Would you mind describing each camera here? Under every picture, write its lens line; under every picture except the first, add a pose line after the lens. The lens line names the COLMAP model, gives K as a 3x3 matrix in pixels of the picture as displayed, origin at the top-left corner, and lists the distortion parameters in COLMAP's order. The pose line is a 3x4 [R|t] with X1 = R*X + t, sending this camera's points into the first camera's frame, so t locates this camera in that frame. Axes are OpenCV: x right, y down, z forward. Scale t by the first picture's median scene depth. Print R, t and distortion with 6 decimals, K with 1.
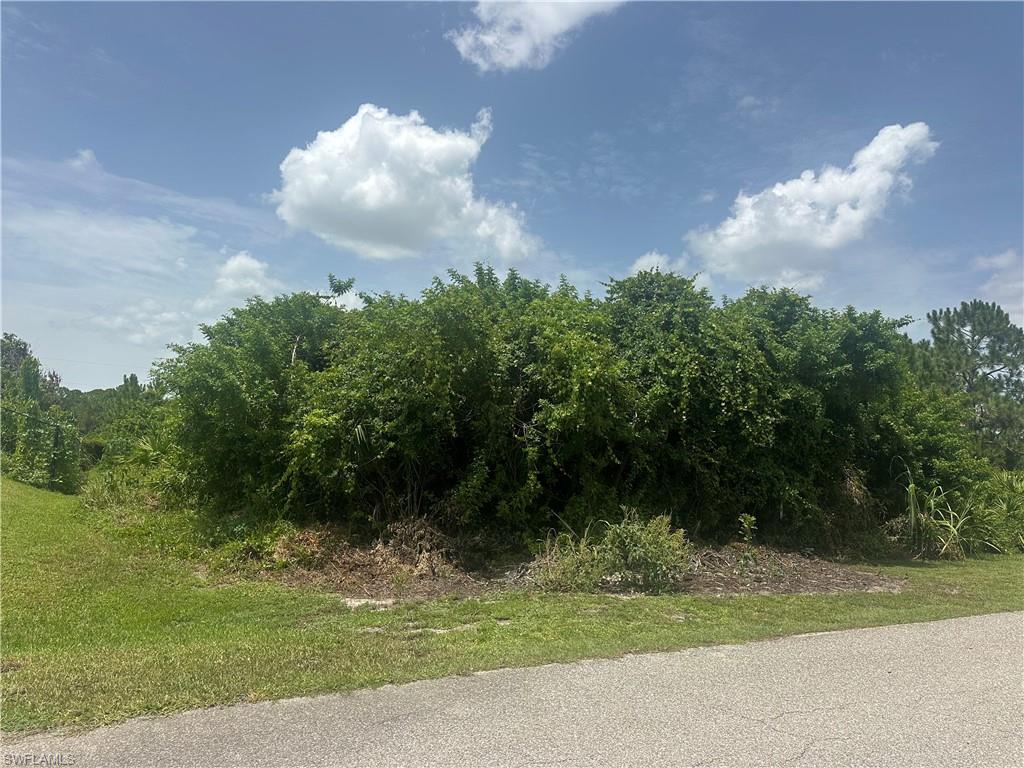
lens RADIAL K [[757.8, 0, 524.7], [0, 757.8, 381.8], [0, 0, 1]] dist [0.115276, -0.135818]
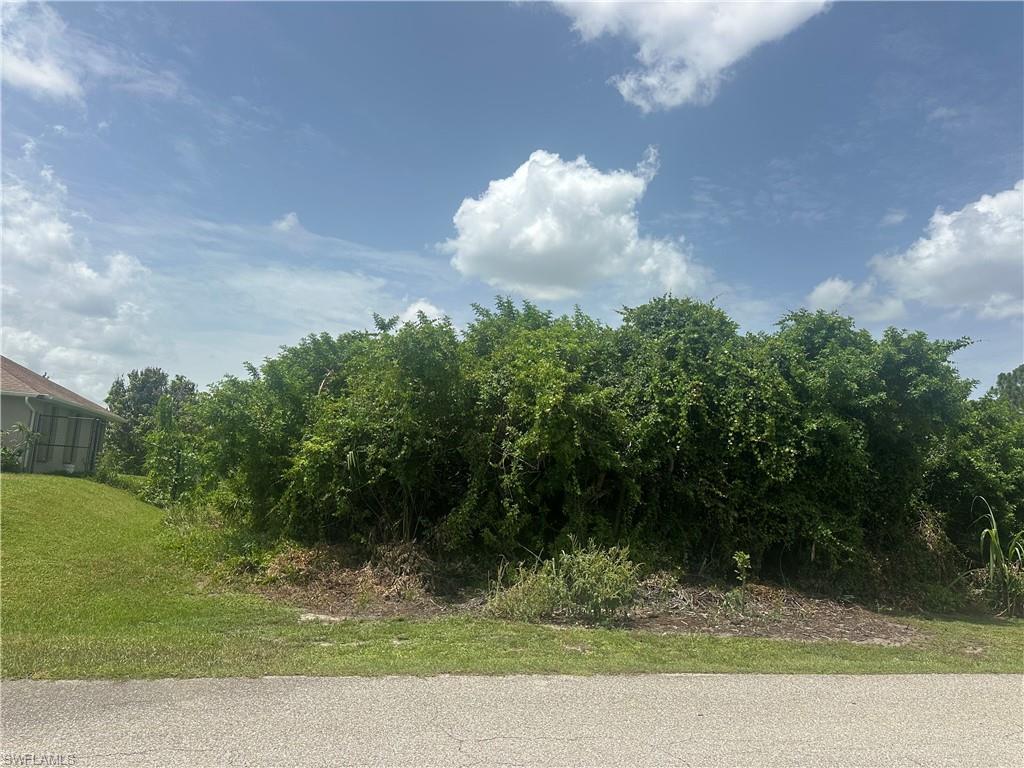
lens RADIAL K [[757.8, 0, 524.7], [0, 757.8, 381.8], [0, 0, 1]] dist [0.115276, -0.135818]
pose [[0.970211, -0.012893, -0.241916, 0.251569], [0.000885, 0.998765, -0.049683, 0.011648], [0.242258, 0.047989, 0.969024, 0.019162]]
